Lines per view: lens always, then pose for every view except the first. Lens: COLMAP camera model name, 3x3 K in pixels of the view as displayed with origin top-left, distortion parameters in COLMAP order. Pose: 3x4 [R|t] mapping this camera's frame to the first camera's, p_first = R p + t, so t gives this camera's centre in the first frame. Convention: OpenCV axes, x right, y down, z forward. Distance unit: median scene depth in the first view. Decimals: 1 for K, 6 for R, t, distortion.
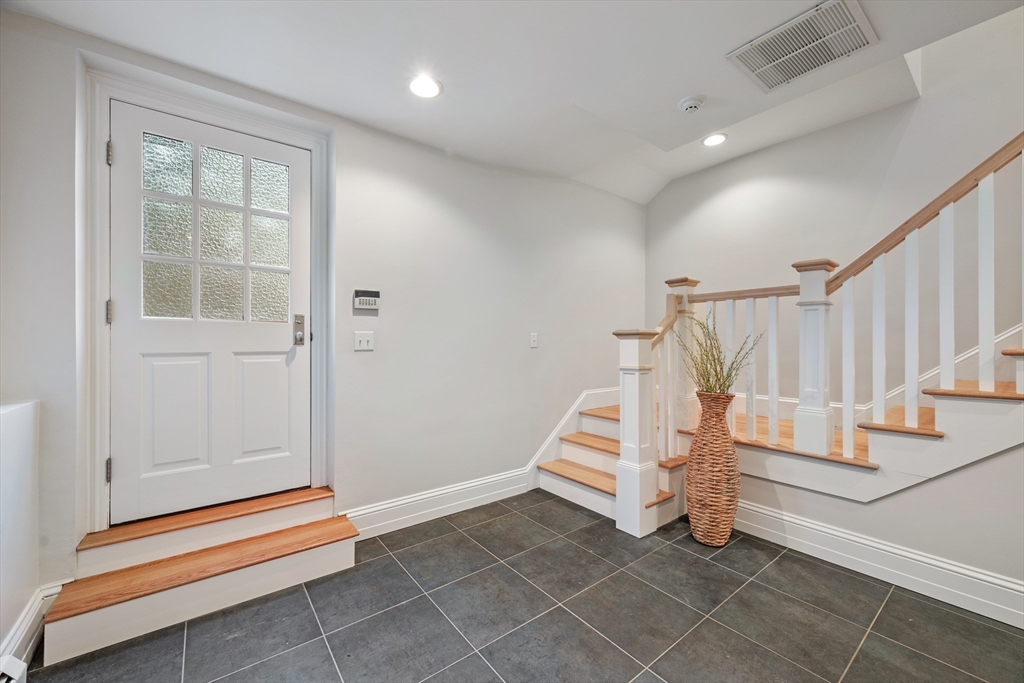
lens RADIAL K [[402.1, 0, 513.5], [0, 402.1, 341.5], [0, 0, 1]] dist [-0.000981, -0.000129]
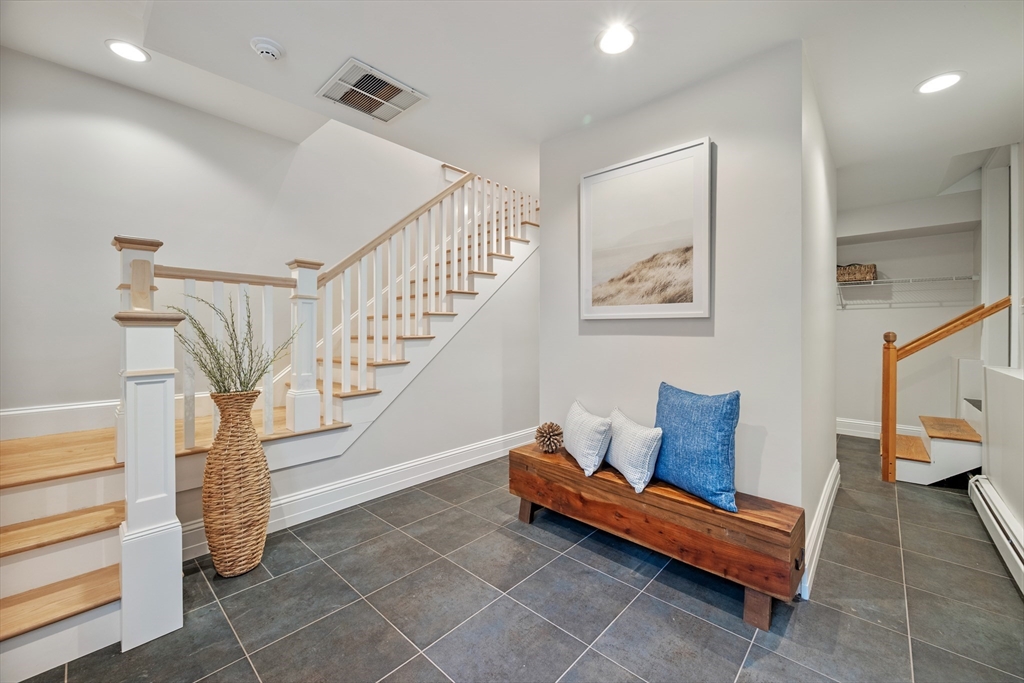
lens RADIAL K [[402.1, 0, 514.9], [0, 402.1, 333.9], [0, 0, 1]] dist [-0.000981, -0.000129]
pose [[-0.172771, -0.007178, 0.984936, -0.453387], [-0.002180, 0.999974, 0.006905, -0.001124], [-0.984960, -0.000955, -0.172782, 0.603984]]
